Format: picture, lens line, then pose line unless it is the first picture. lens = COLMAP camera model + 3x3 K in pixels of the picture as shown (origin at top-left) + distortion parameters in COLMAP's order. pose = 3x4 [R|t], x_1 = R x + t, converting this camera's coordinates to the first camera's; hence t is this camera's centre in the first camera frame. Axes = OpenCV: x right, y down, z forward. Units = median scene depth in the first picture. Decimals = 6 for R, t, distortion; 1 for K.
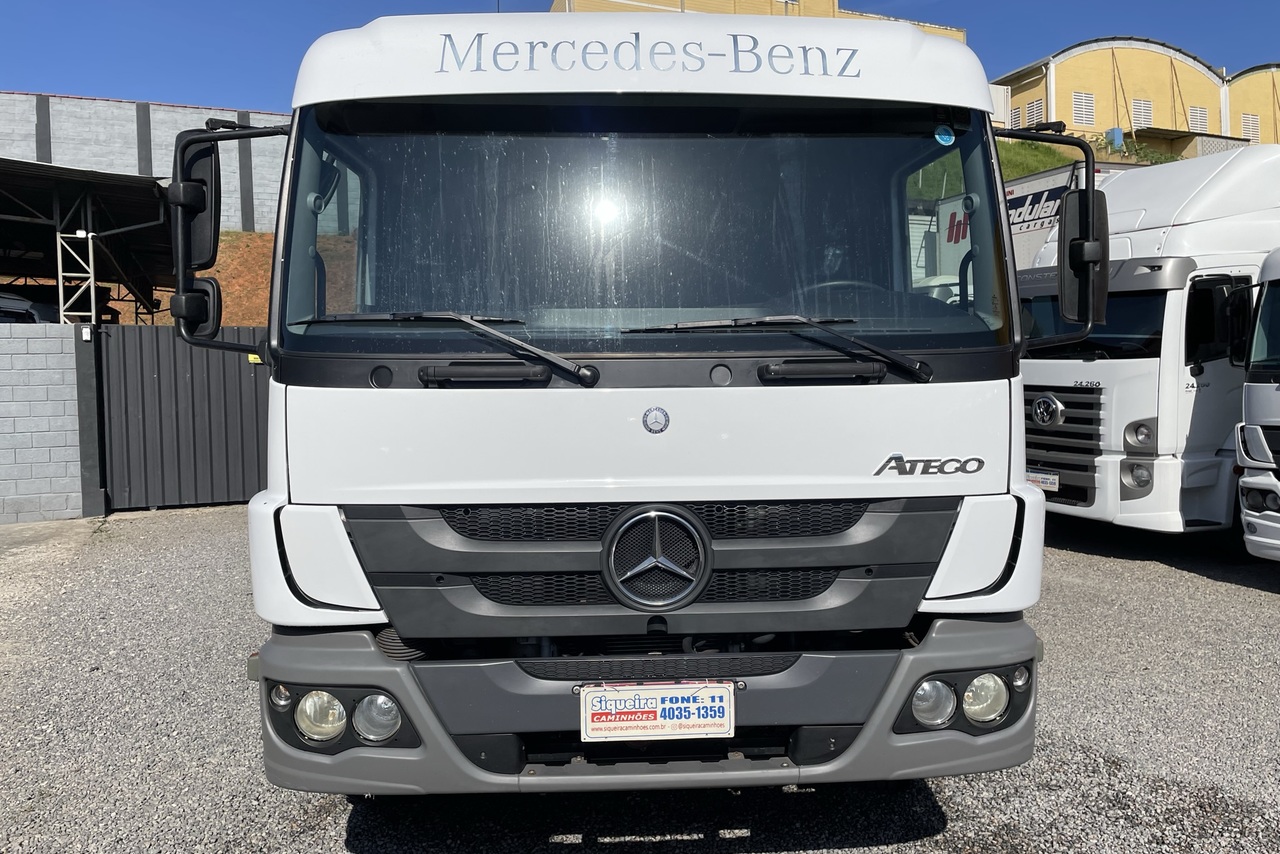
lens RADIAL K [[980.4, 0, 647.0], [0, 980.4, 425.4], [0, 0, 1]] dist [0.081000, -0.108307]
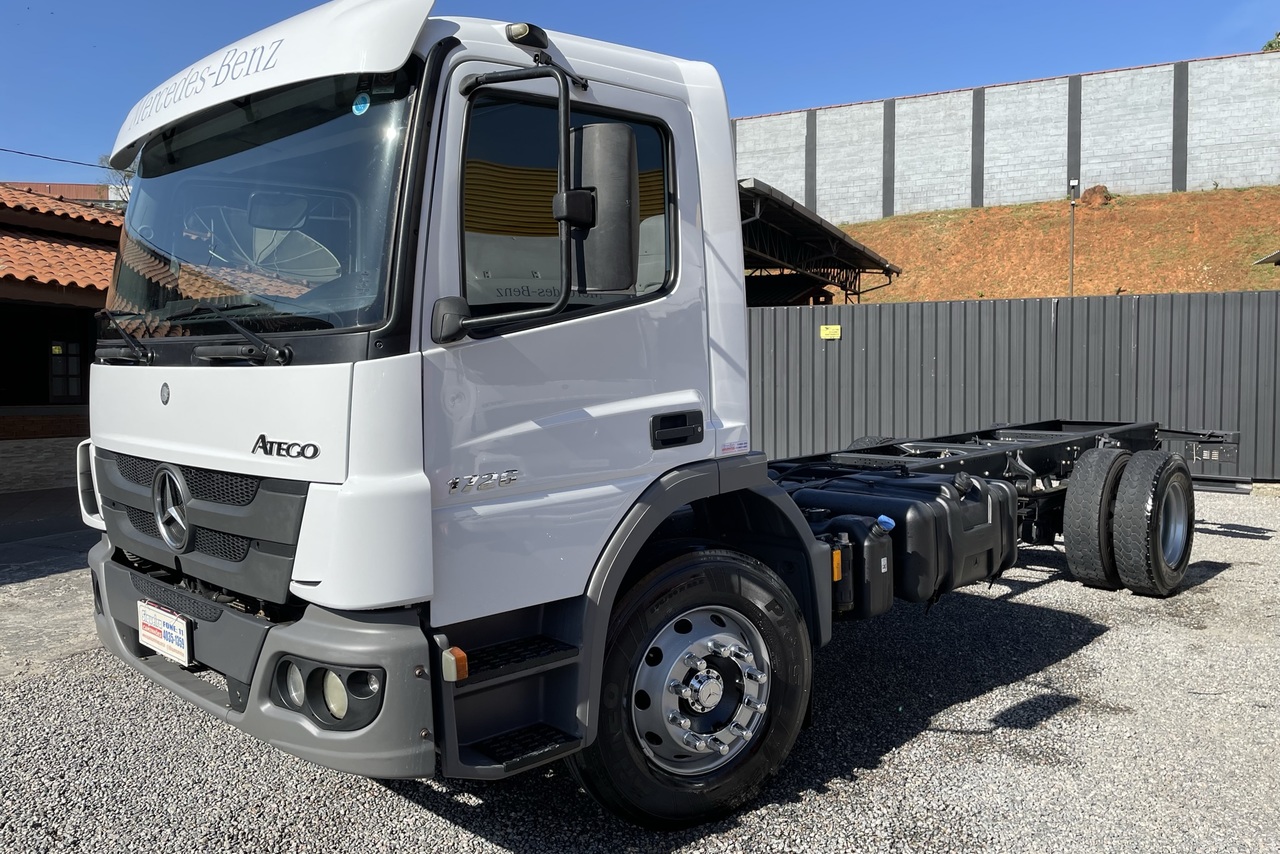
lens RADIAL K [[980.4, 0, 647.0], [0, 980.4, 425.4], [0, 0, 1]] dist [0.081000, -0.108307]
pose [[0.679252, 0.054161, -0.731904, 0.417763], [-0.033317, 0.998521, 0.042970, -0.012294], [0.733148, -0.004802, 0.680052, 0.192733]]
